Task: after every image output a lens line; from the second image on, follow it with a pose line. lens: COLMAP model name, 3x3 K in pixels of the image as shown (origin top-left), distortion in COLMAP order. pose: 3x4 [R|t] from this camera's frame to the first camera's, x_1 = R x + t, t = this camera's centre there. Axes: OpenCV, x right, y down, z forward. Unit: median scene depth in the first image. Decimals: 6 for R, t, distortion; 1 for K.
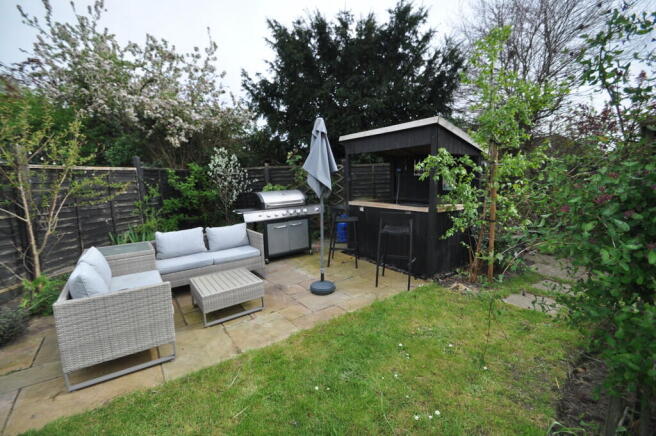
lens RADIAL K [[284.8, 0, 327.3], [0, 284.8, 216.2], [0, 0, 1]] dist [-0.026269, -0.001105]
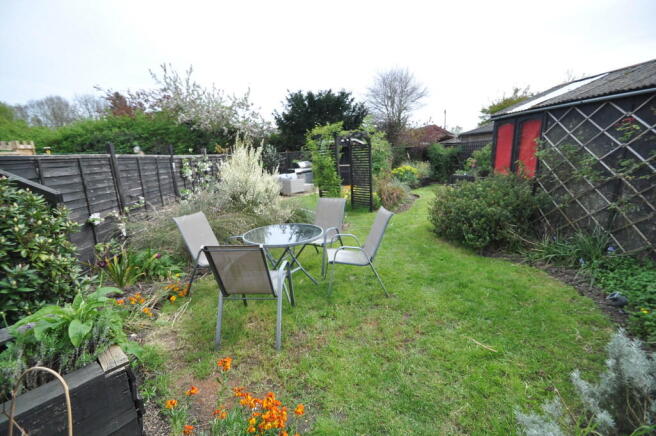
lens RADIAL K [[284.8, 0, 328.9], [0, 284.8, 216.5], [0, 0, 1]] dist [-0.026269, -0.001105]
pose [[0.975111, -0.067883, 0.211070, -0.476839], [0.050969, 0.995113, 0.084571, 0.194048], [-0.215780, -0.071708, 0.973805, -1.572925]]
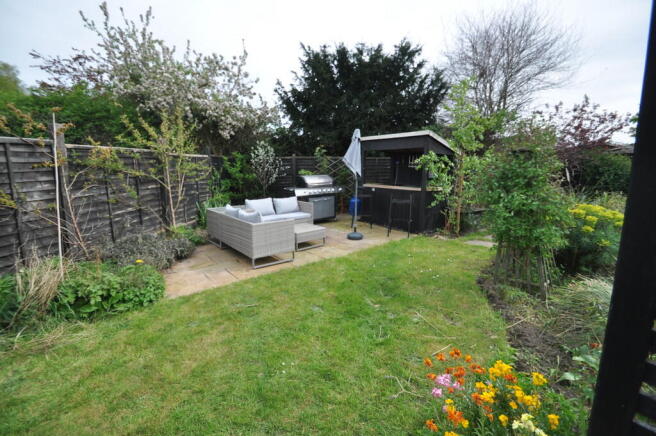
lens RADIAL K [[284.8, 0, 328.2], [0, 284.8, 217.3], [0, 0, 1]] dist [-0.026269, -0.001105]
pose [[0.997196, 0.016158, 0.073064, -0.180477], [-0.019030, 0.999067, 0.038774, 0.055319], [-0.072369, -0.040056, 0.996573, -0.362850]]
